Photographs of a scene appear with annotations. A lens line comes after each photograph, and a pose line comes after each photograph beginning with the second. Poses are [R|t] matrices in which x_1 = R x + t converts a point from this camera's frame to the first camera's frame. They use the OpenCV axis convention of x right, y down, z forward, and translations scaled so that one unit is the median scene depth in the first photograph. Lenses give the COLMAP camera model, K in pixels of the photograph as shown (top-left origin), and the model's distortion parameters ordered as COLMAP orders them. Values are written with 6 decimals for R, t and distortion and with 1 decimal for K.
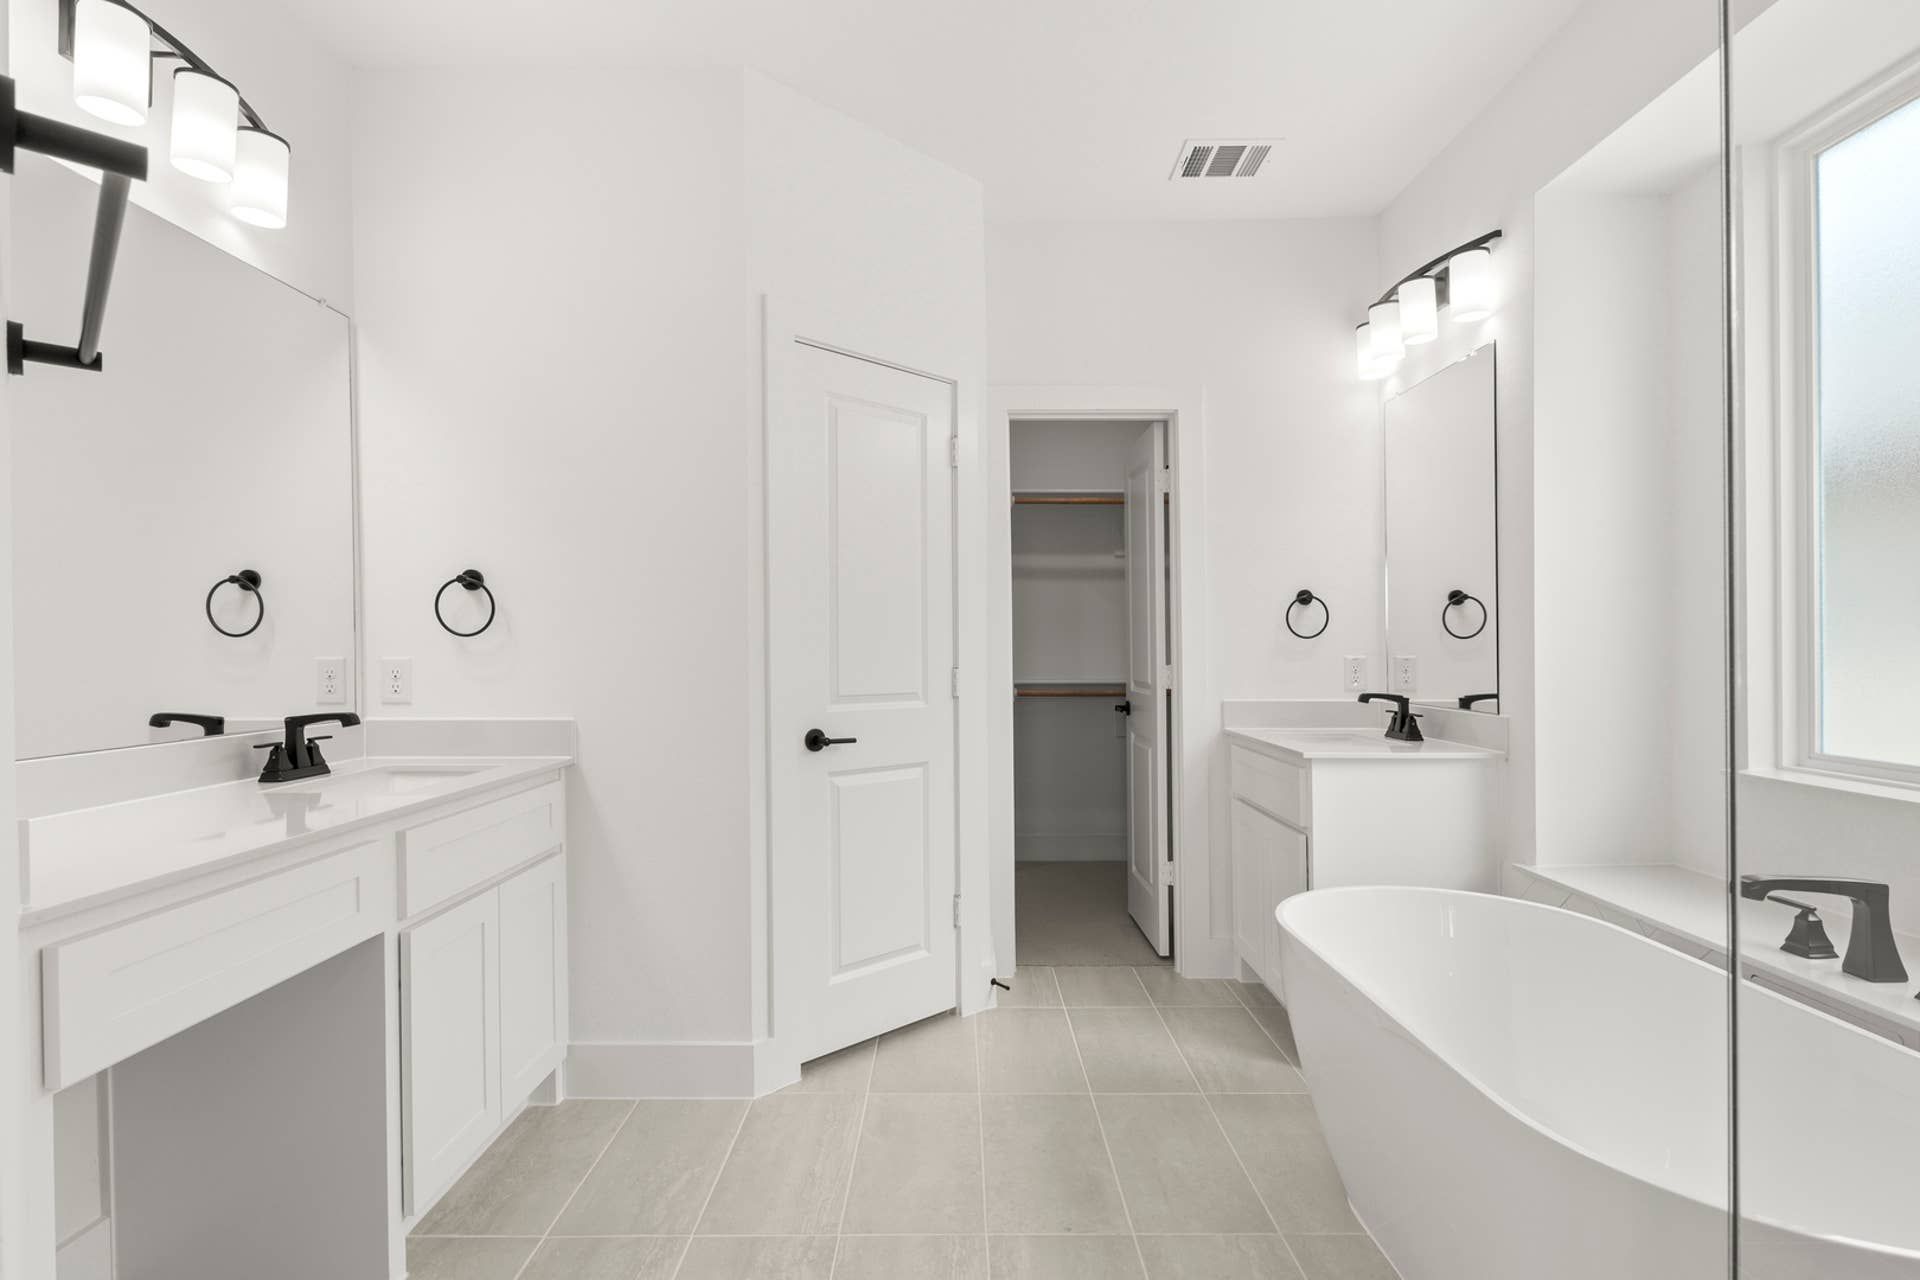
lens RADIAL K [[857.5, 0, 957.9], [0, 857.5, 669.5], [0, 0, 1]] dist [0.010648, -0.004624]
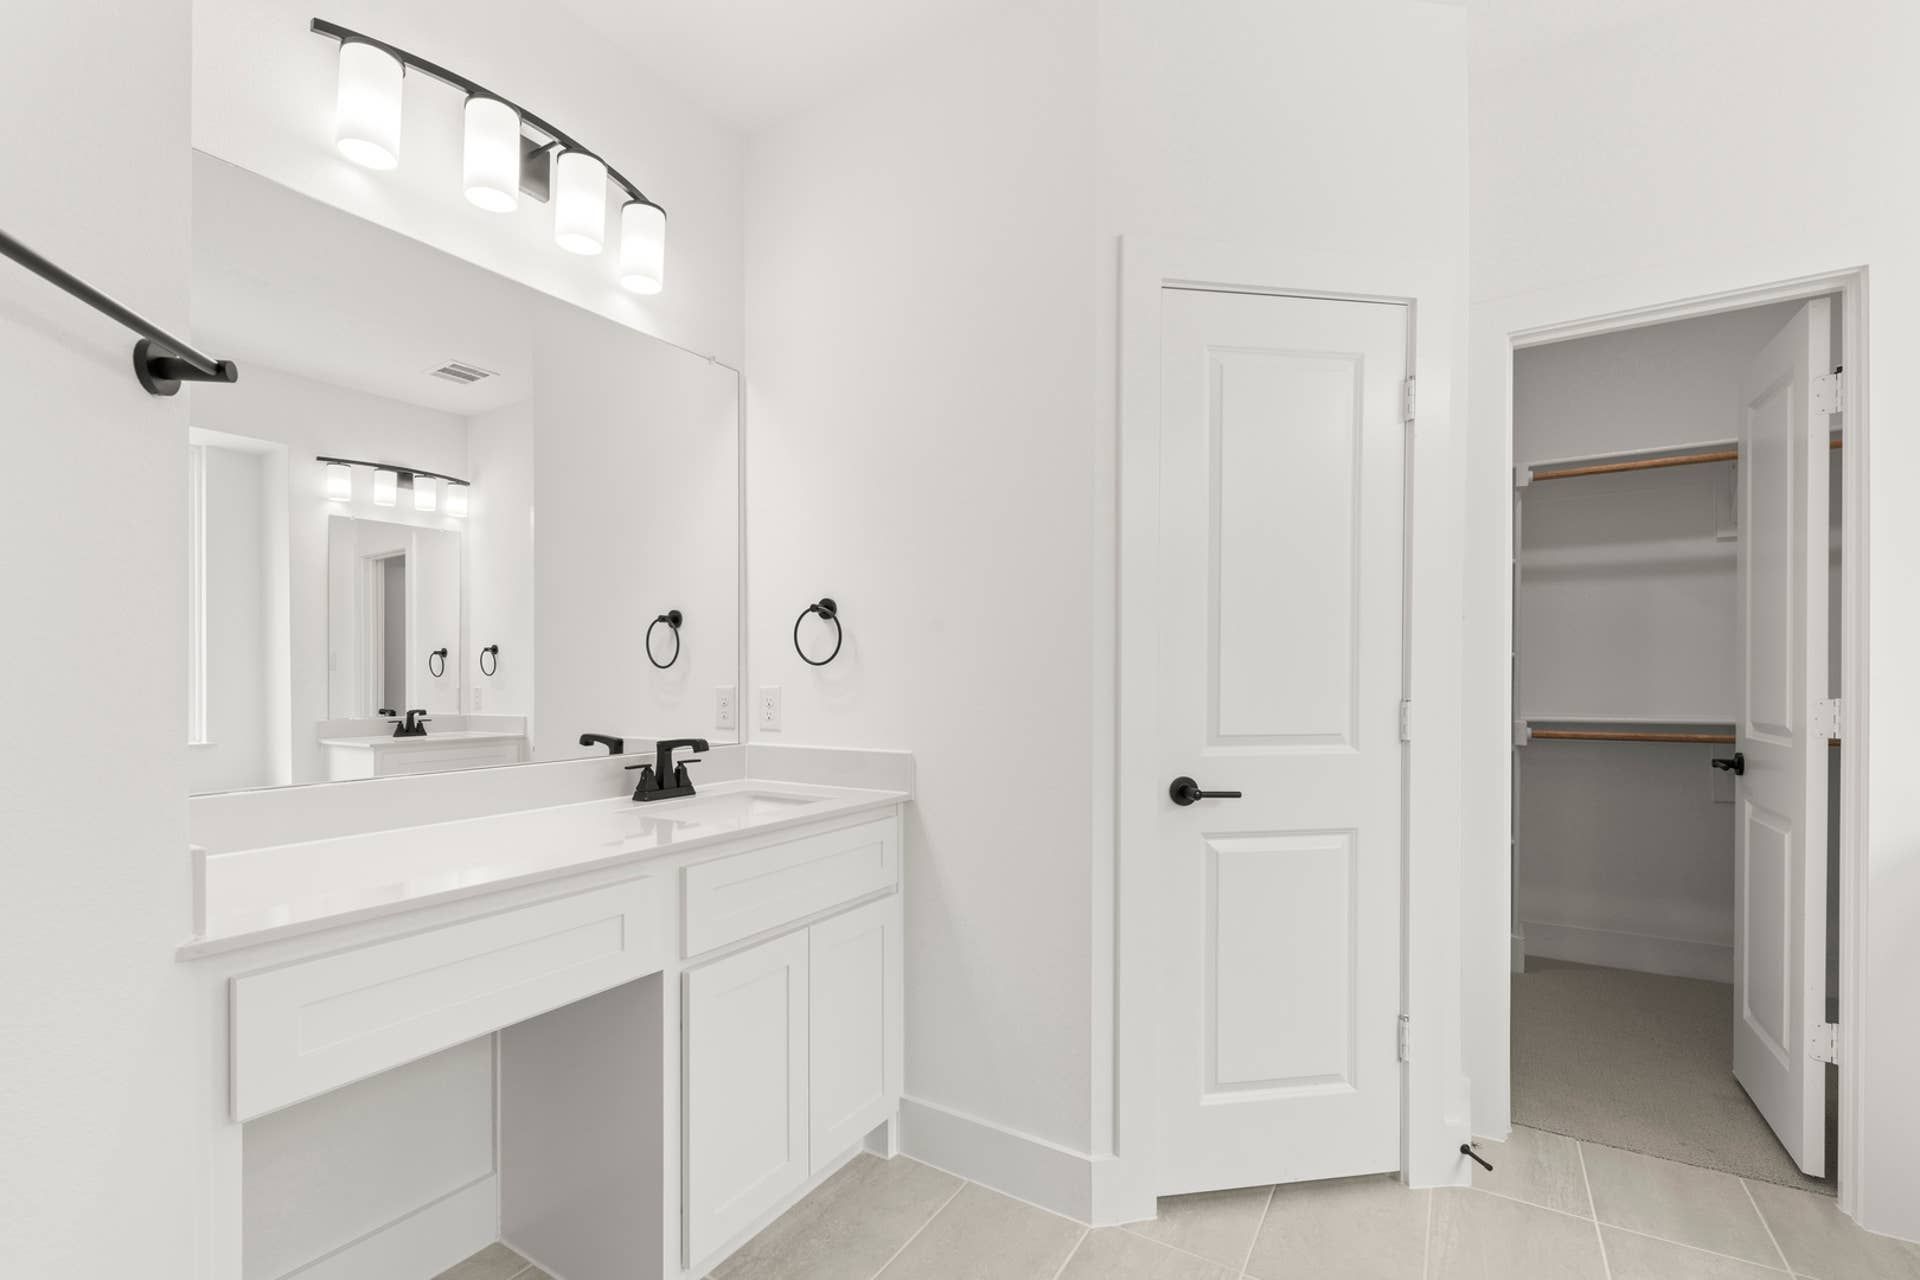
lens RADIAL K [[857.5, 0, 871.2], [0, 857.5, 705.9], [0, 0, 1]] dist [0.010648, -0.004624]
pose [[0.829321, 0.013909, -0.558600, 0.034718], [-0.008303, 0.999887, 0.012570, -0.003711], [0.558711, -0.005787, 0.829342, 0.183211]]
